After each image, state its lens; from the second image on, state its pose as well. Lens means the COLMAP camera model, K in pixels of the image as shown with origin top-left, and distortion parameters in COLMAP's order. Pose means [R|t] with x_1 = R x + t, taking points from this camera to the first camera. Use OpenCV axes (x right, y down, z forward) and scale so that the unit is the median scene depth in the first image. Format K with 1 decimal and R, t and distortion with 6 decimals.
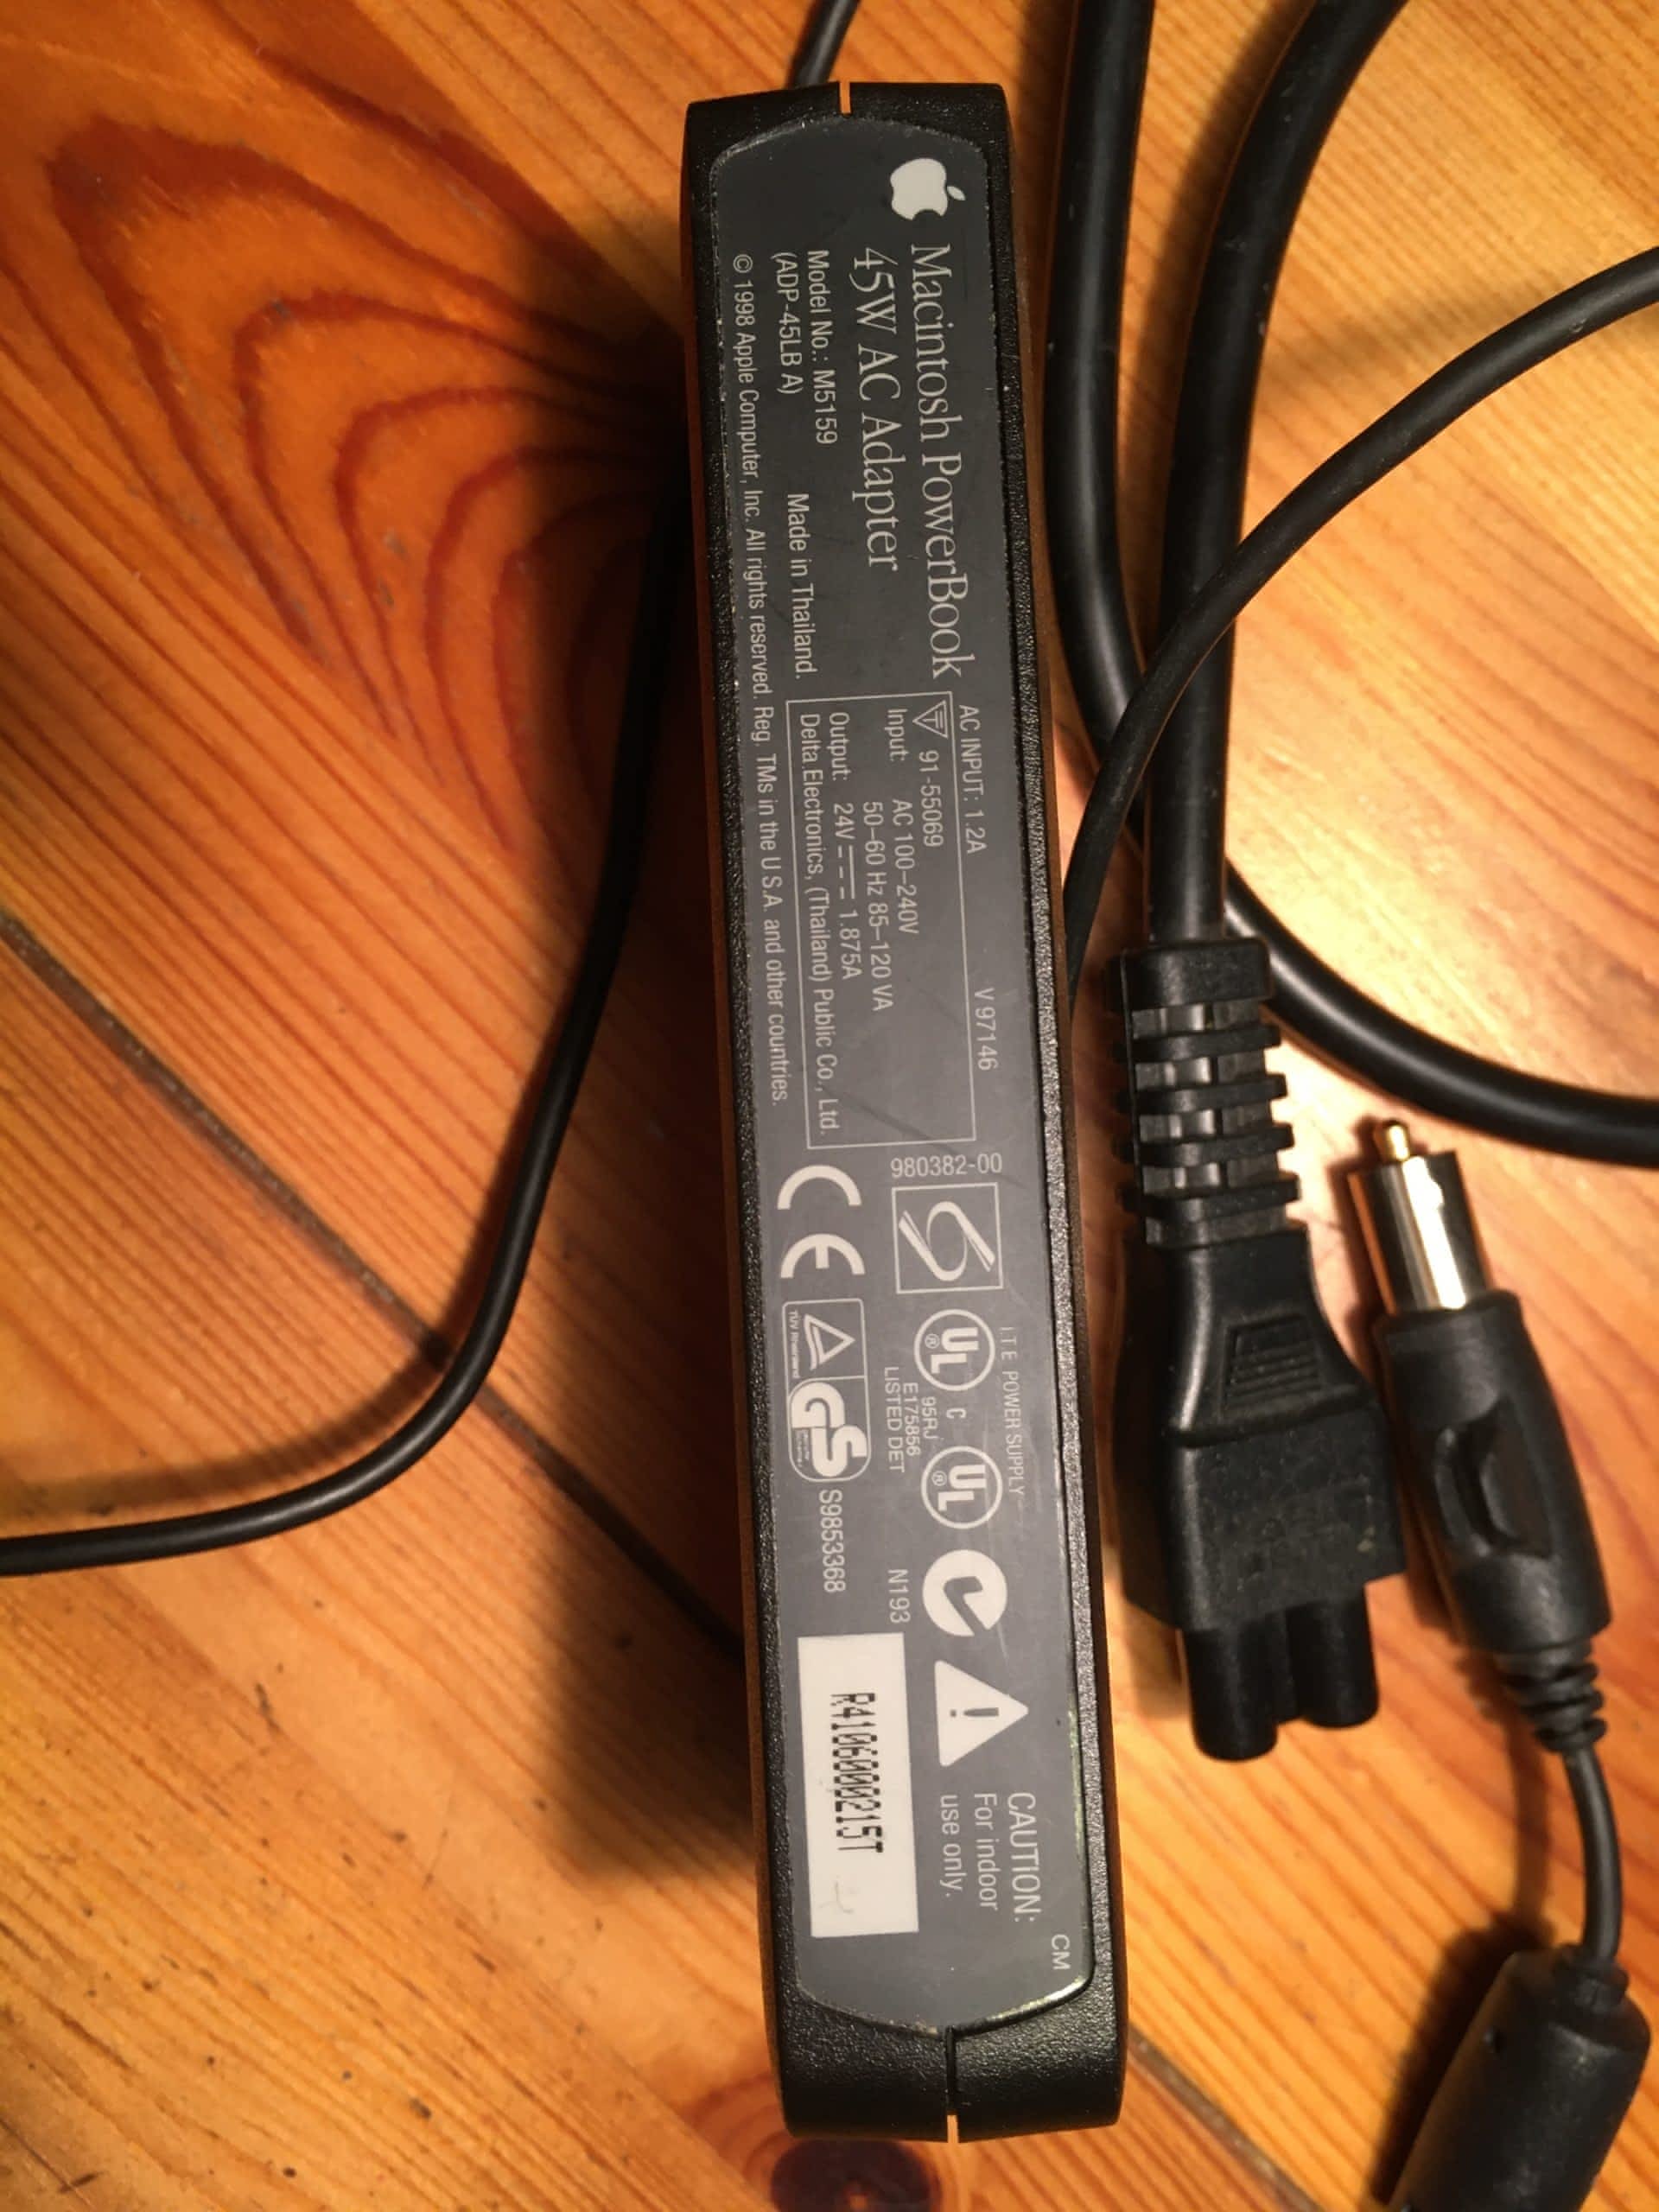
lens RADIAL K [[1820.9, 0, 823.6], [0, 1820.9, 1109.0], [0, 0, 1]] dist [0.031703, -0.091580]
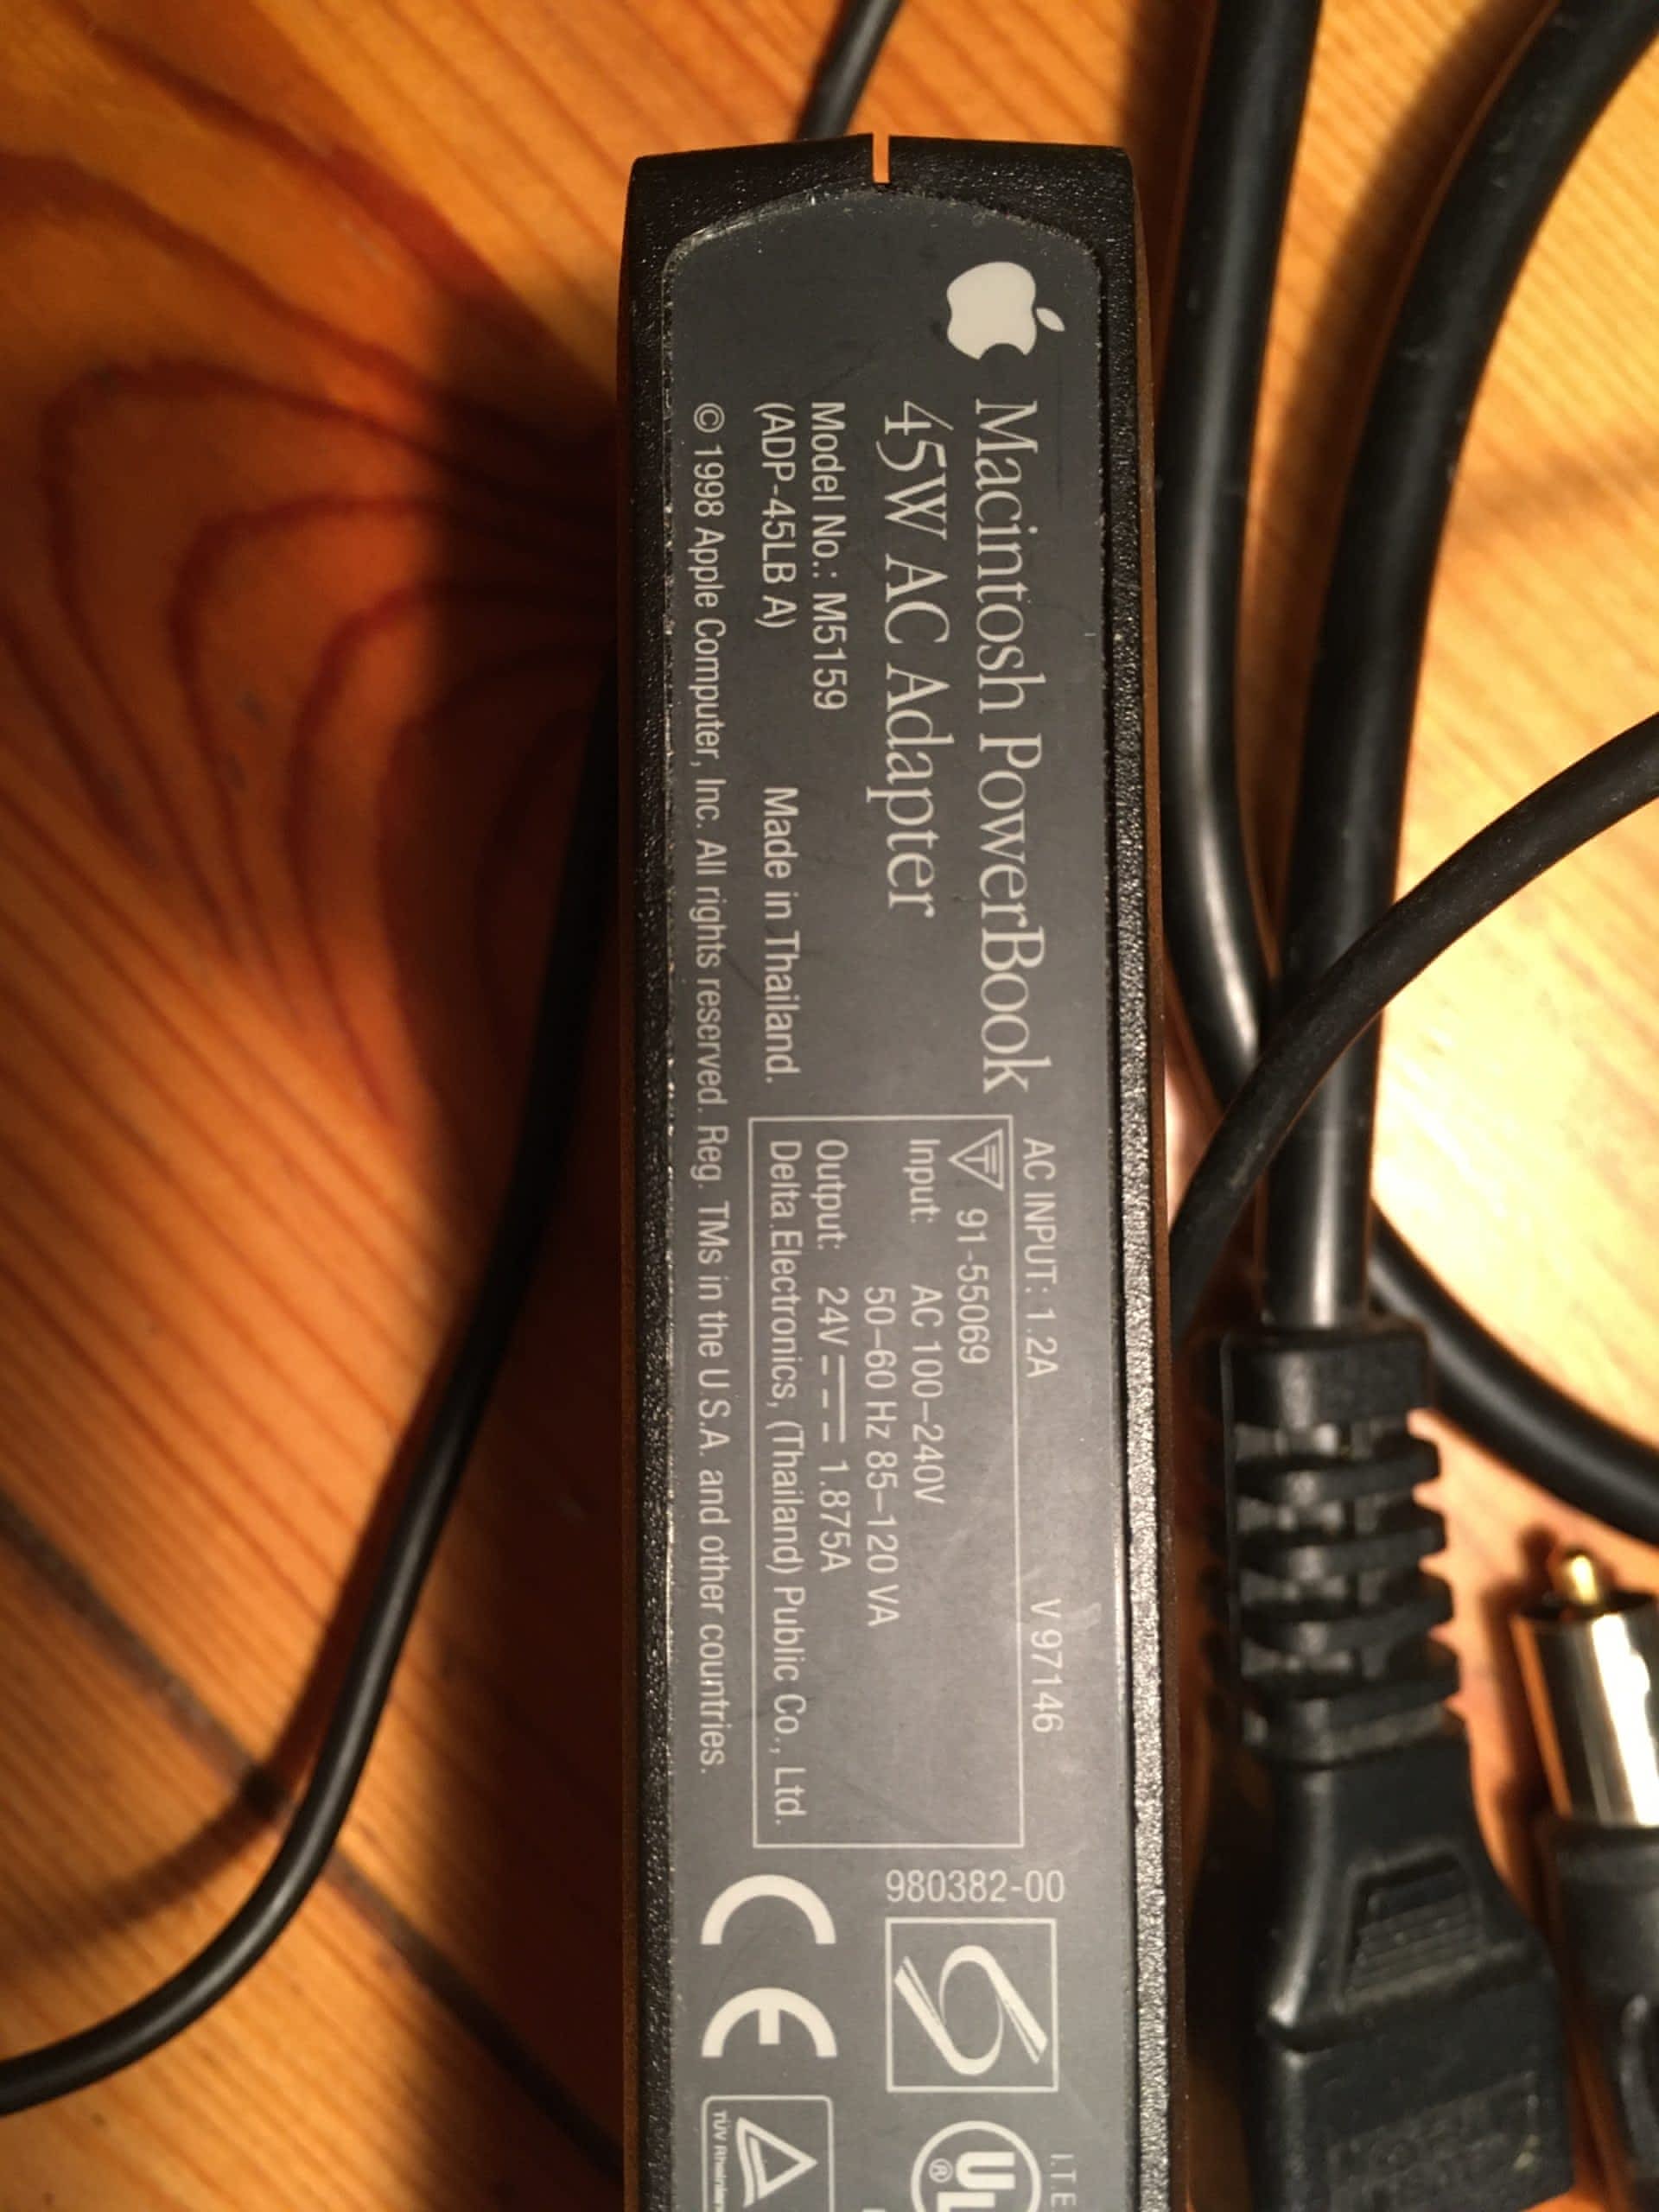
lens RADIAL K [[1894.2, 0, 829.5], [0, 1894.2, 1106.0], [0, 0, 1]] dist [0.033309, -0.108017]
pose [[0.999213, 0.039665, 0.000739, 0.006547], [-0.039664, 0.999212, -0.001287, -0.226428], [-0.000790, 0.001256, 0.999999, 0.343183]]
